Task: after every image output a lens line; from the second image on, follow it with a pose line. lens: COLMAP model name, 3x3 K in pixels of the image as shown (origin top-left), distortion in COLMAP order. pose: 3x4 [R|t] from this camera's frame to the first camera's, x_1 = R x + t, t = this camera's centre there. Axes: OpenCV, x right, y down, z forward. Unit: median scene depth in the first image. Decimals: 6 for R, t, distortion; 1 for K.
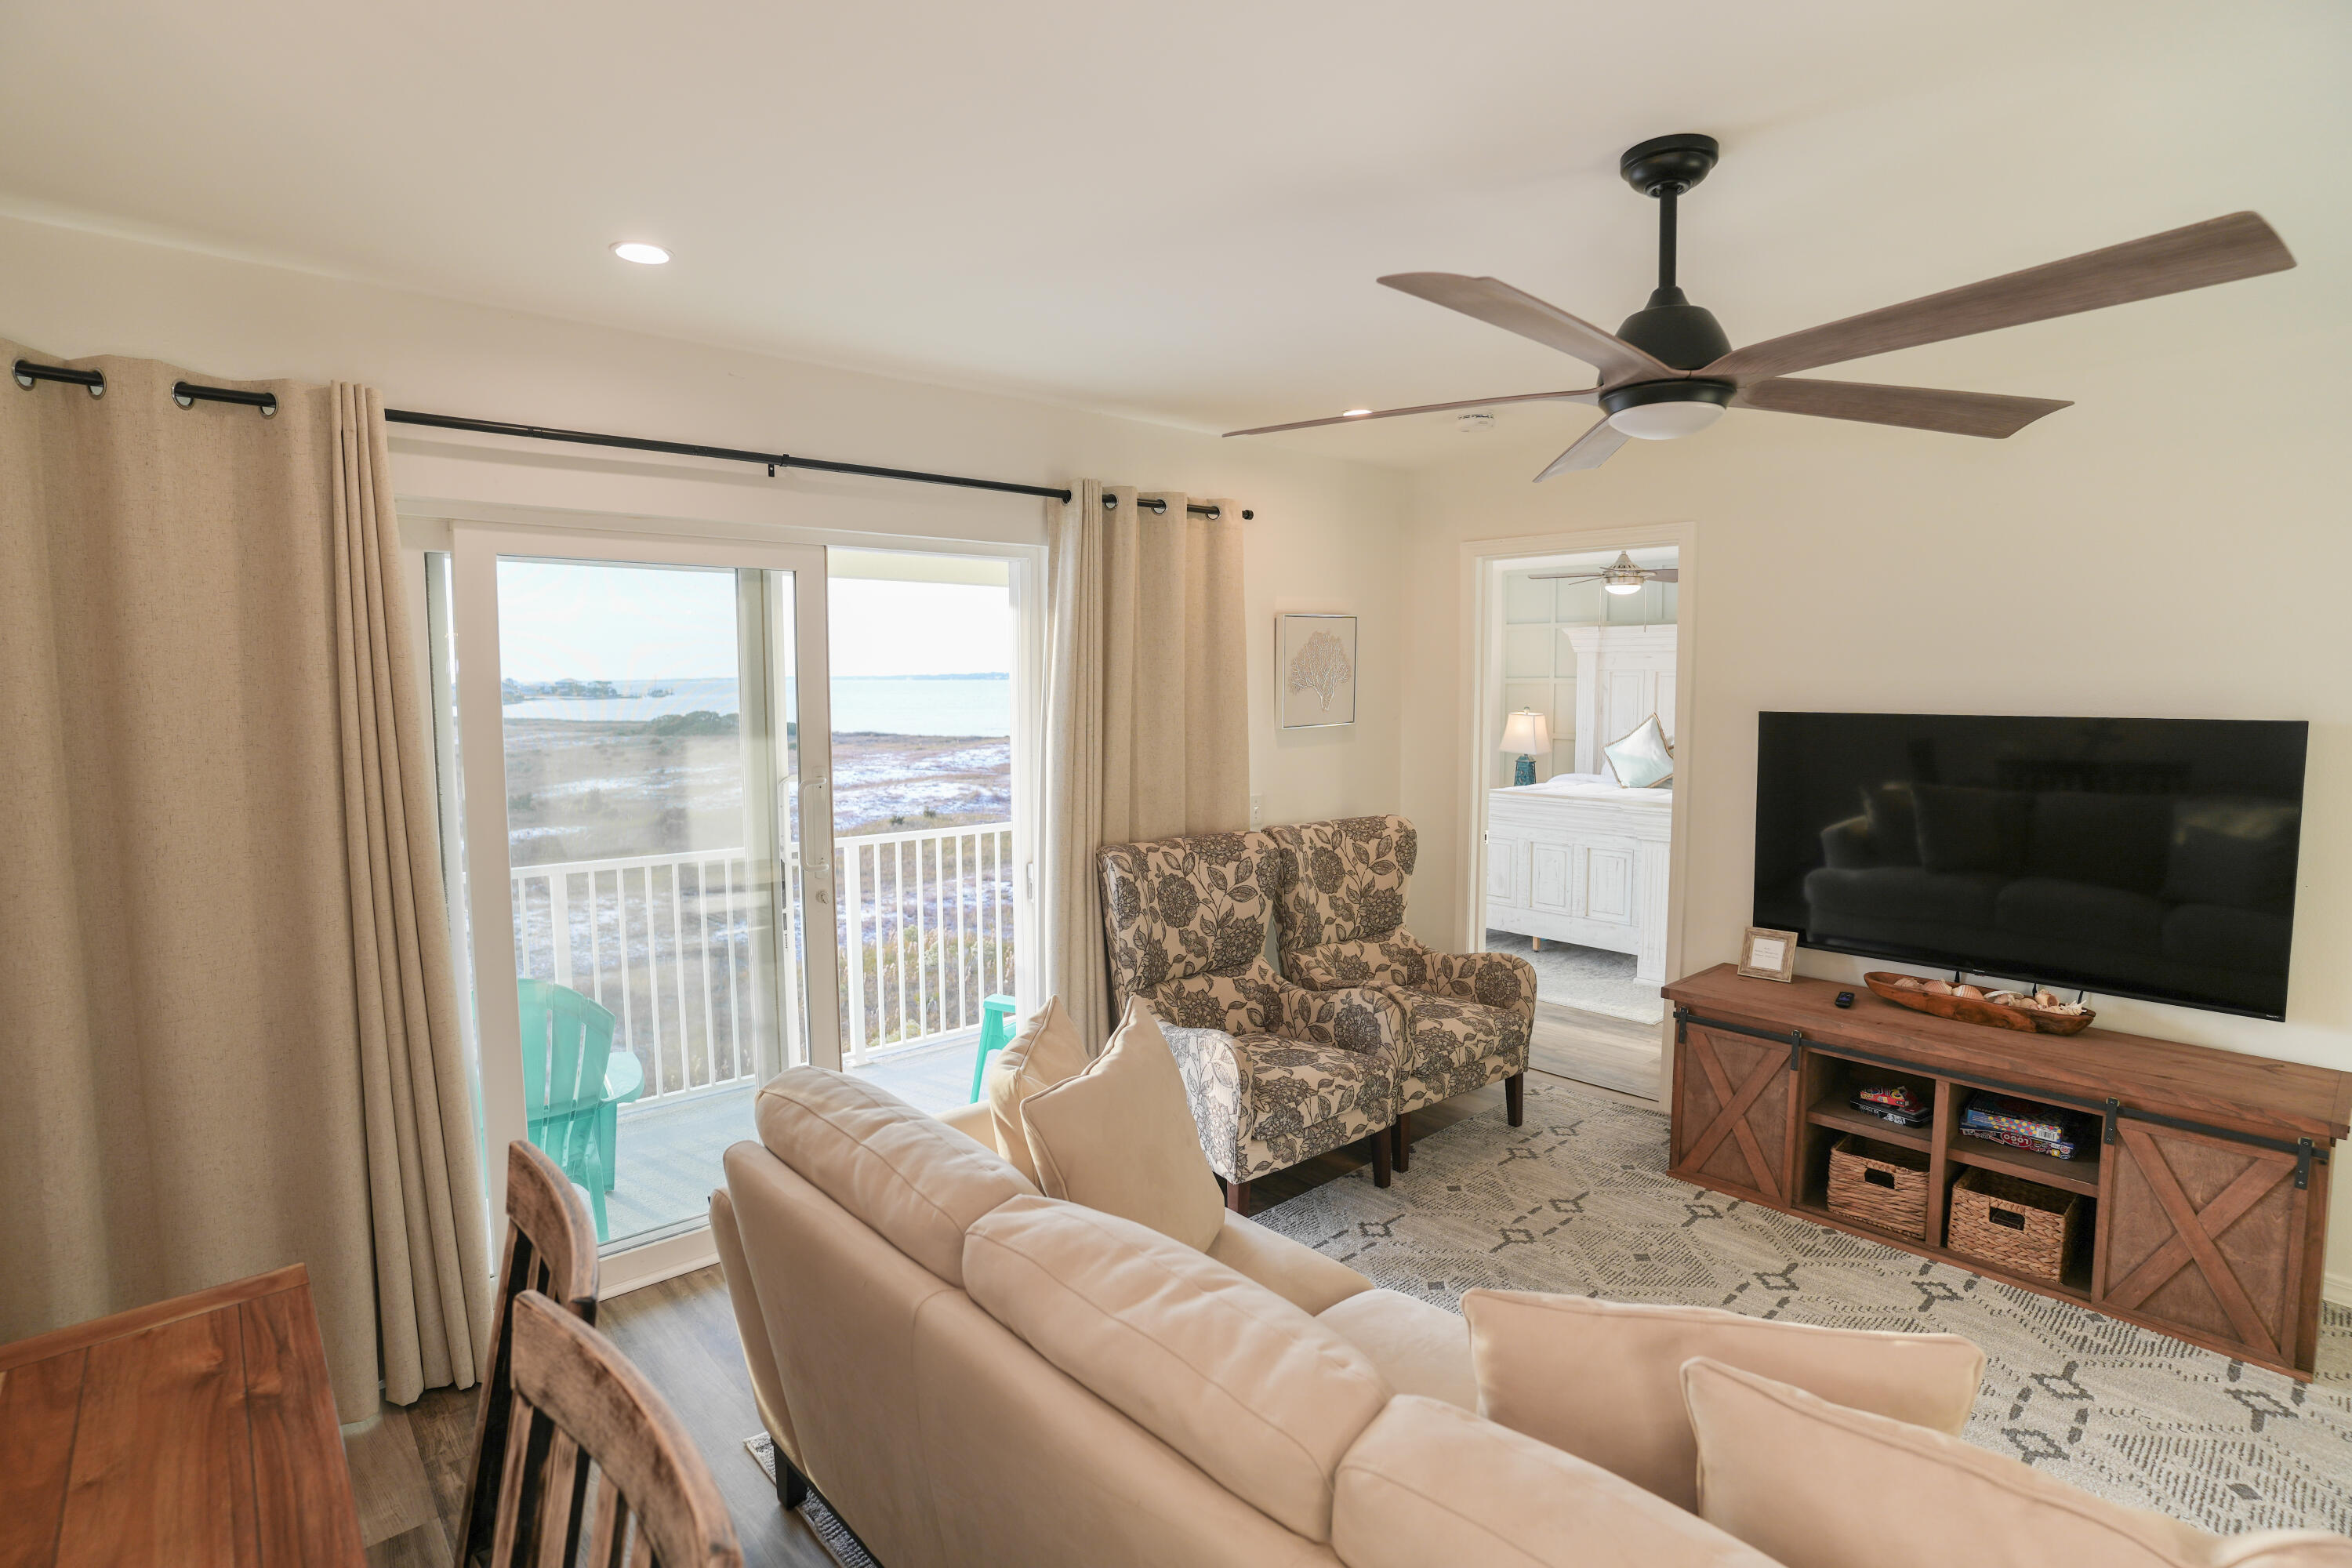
lens RADIAL K [[1148.2, 0, 1178.8], [0, 1148.2, 774.7], [0, 0, 1]] dist [-0.070154, 0.029749]
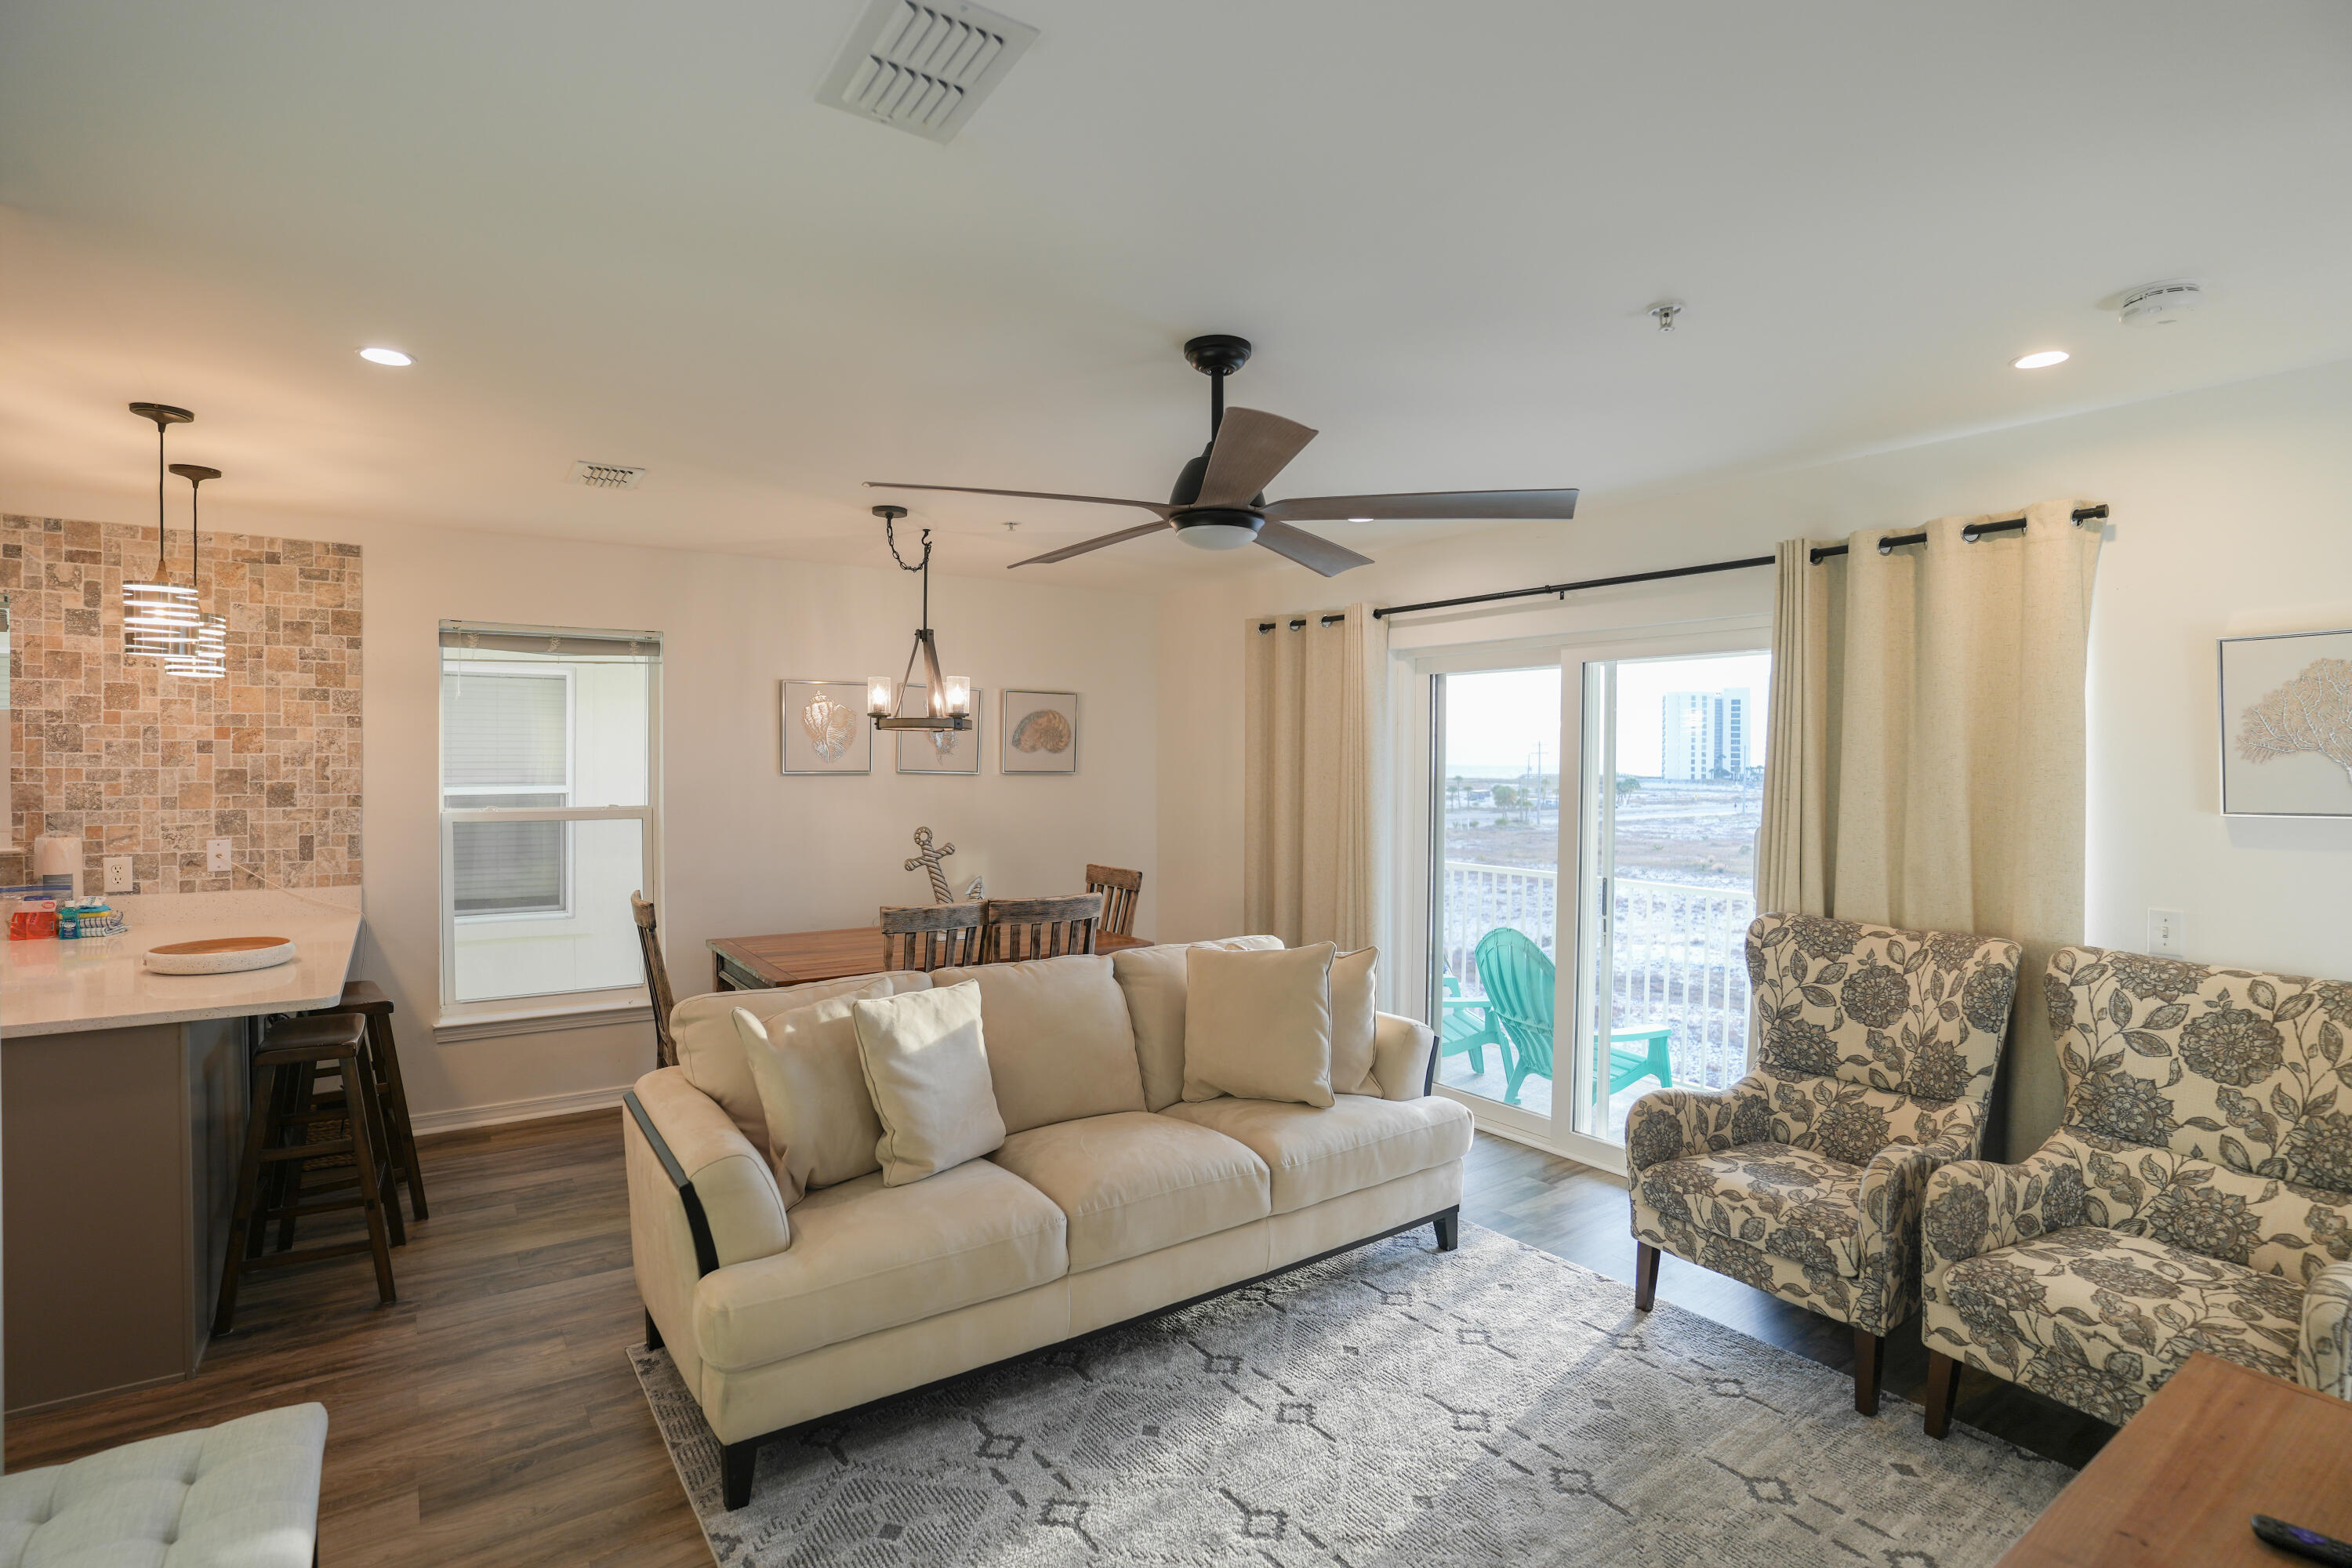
lens RADIAL K [[1148.2, 0, 1166.1], [0, 1148.2, 769.7], [0, 0, 1]] dist [-0.070154, 0.029749]
pose [[-0.122534, 0.012333, -0.992388, 0.905799], [-0.088715, 0.995784, 0.023329, -0.031946], [0.988491, 0.090898, -0.120924, 0.566670]]
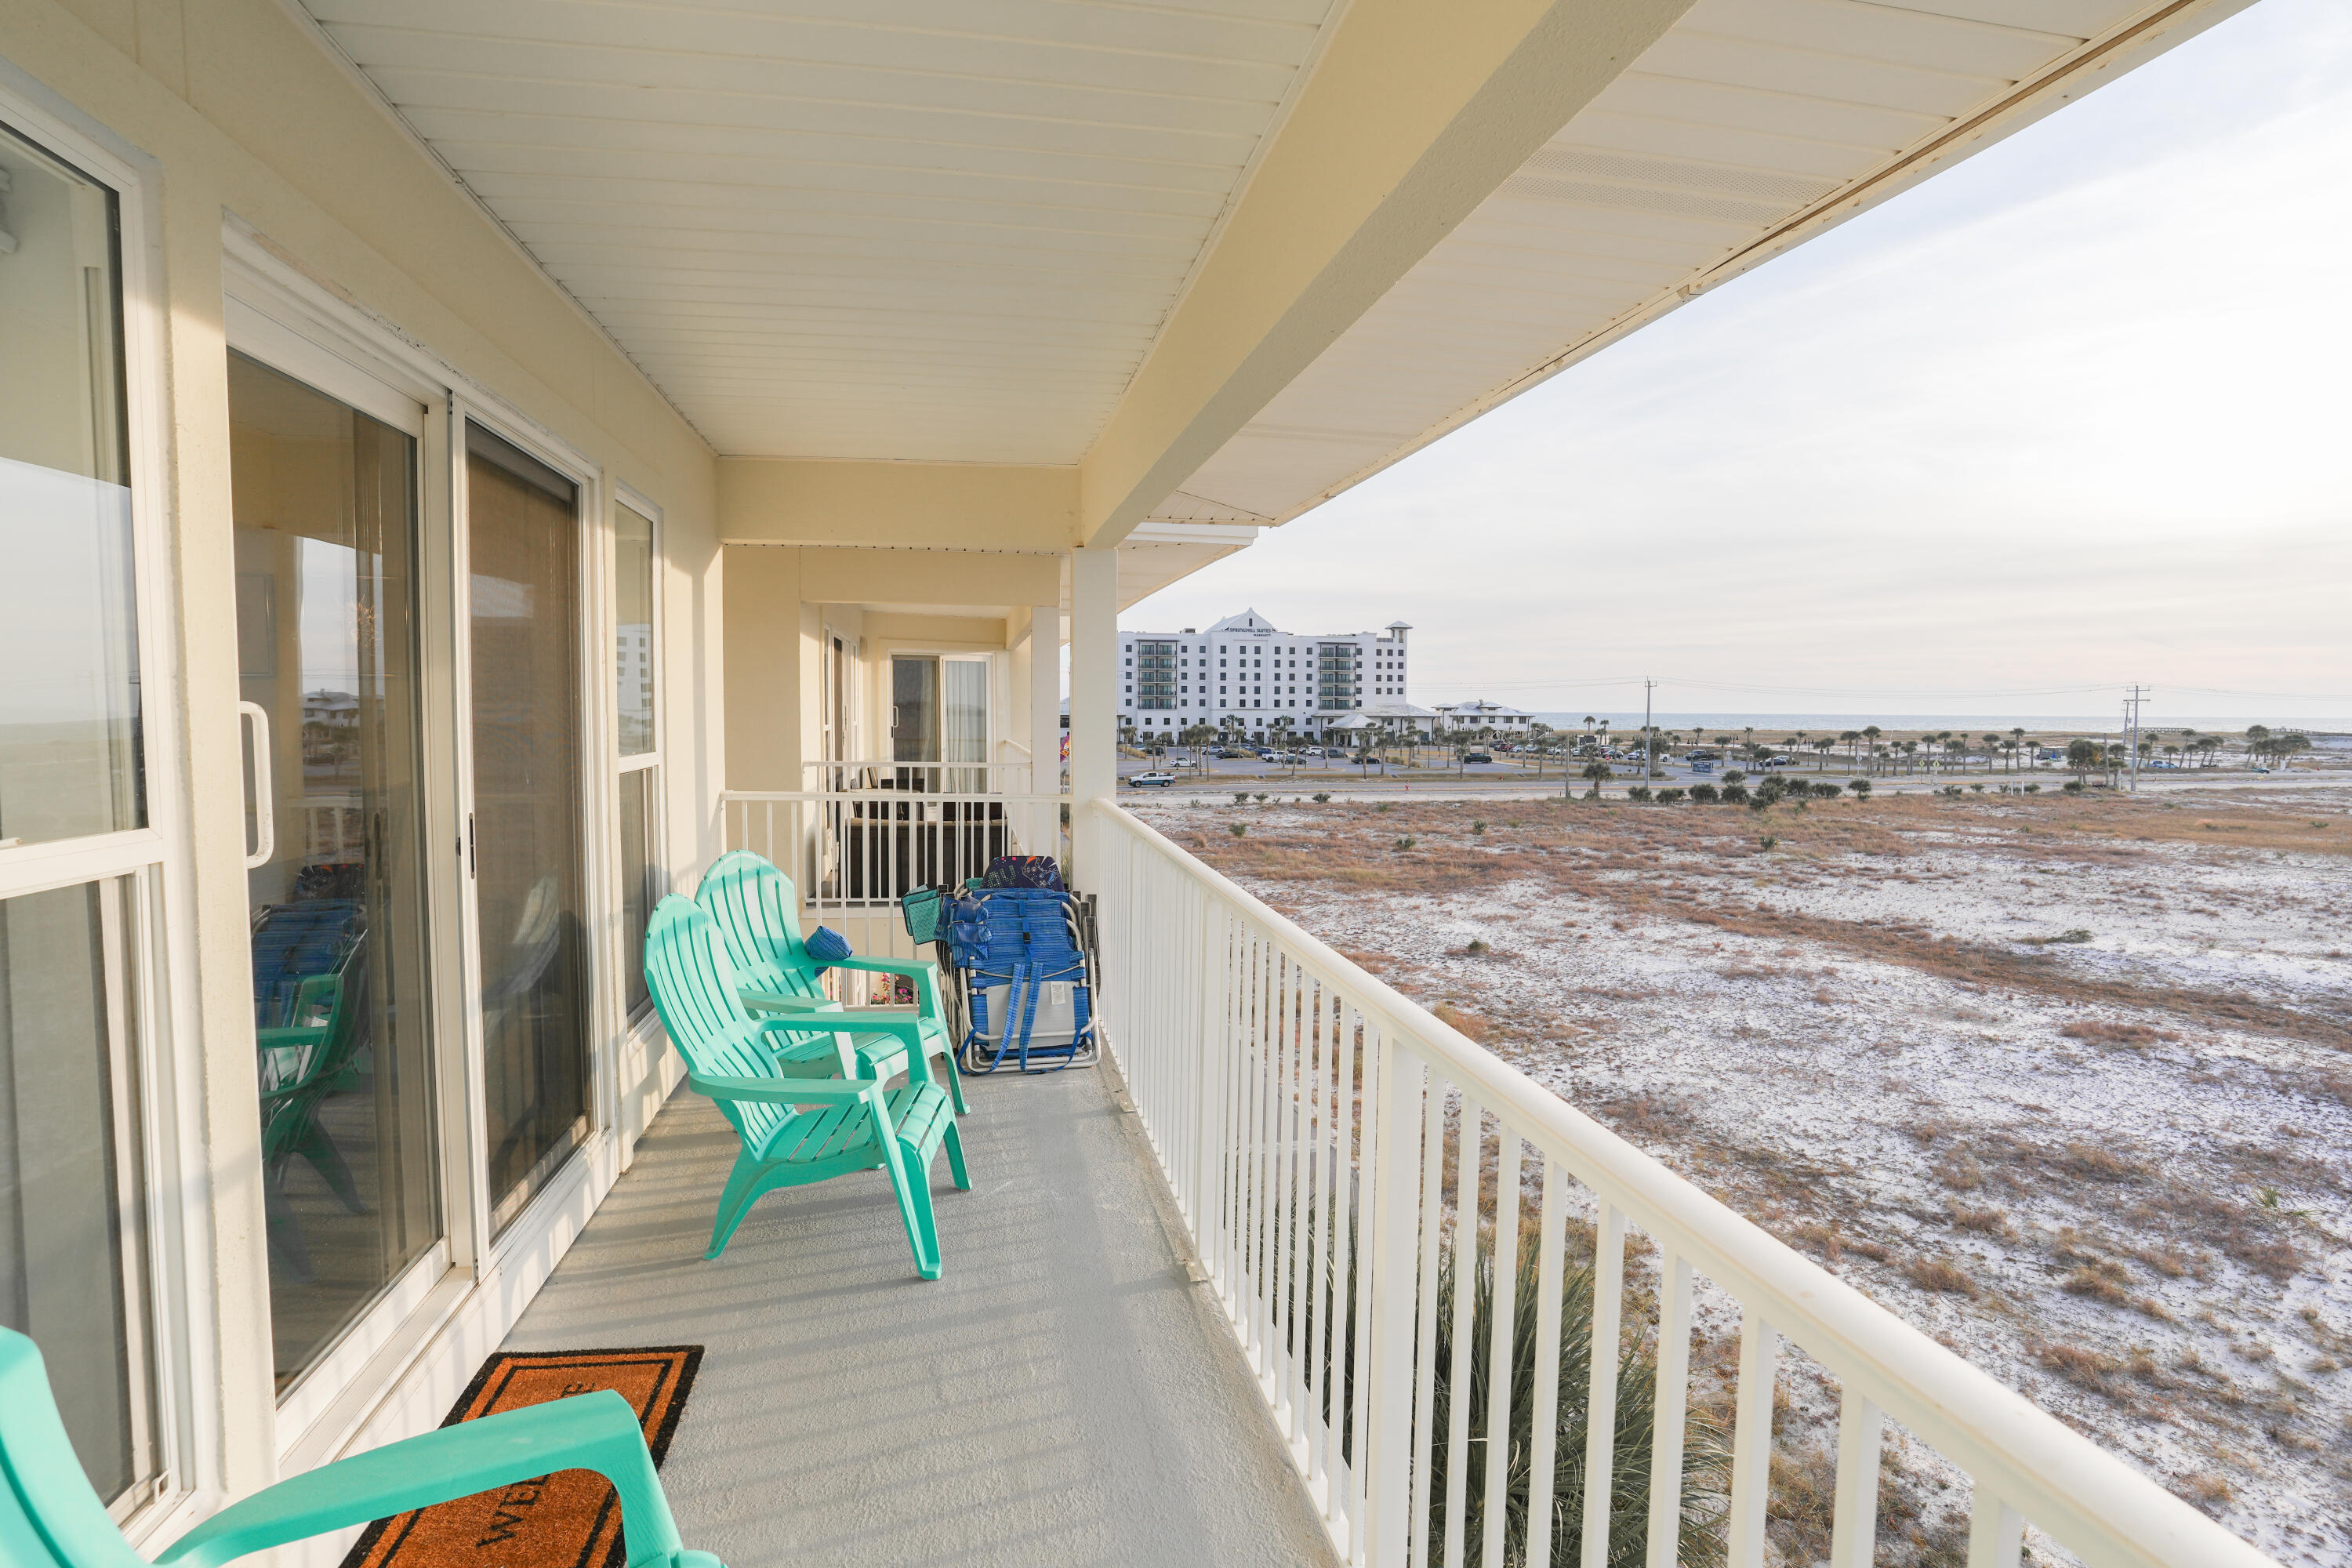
lens RADIAL K [[1148.2, 0, 1157.3], [0, 1148.2, 760.5], [0, 0, 1]] dist [-0.070154, 0.029749]
pose [[-0.522048, 0.041398, -0.851911, 0.017759], [-0.074326, 0.992814, 0.093791, -0.051587], [0.849672, 0.112282, -0.515219, 1.480631]]
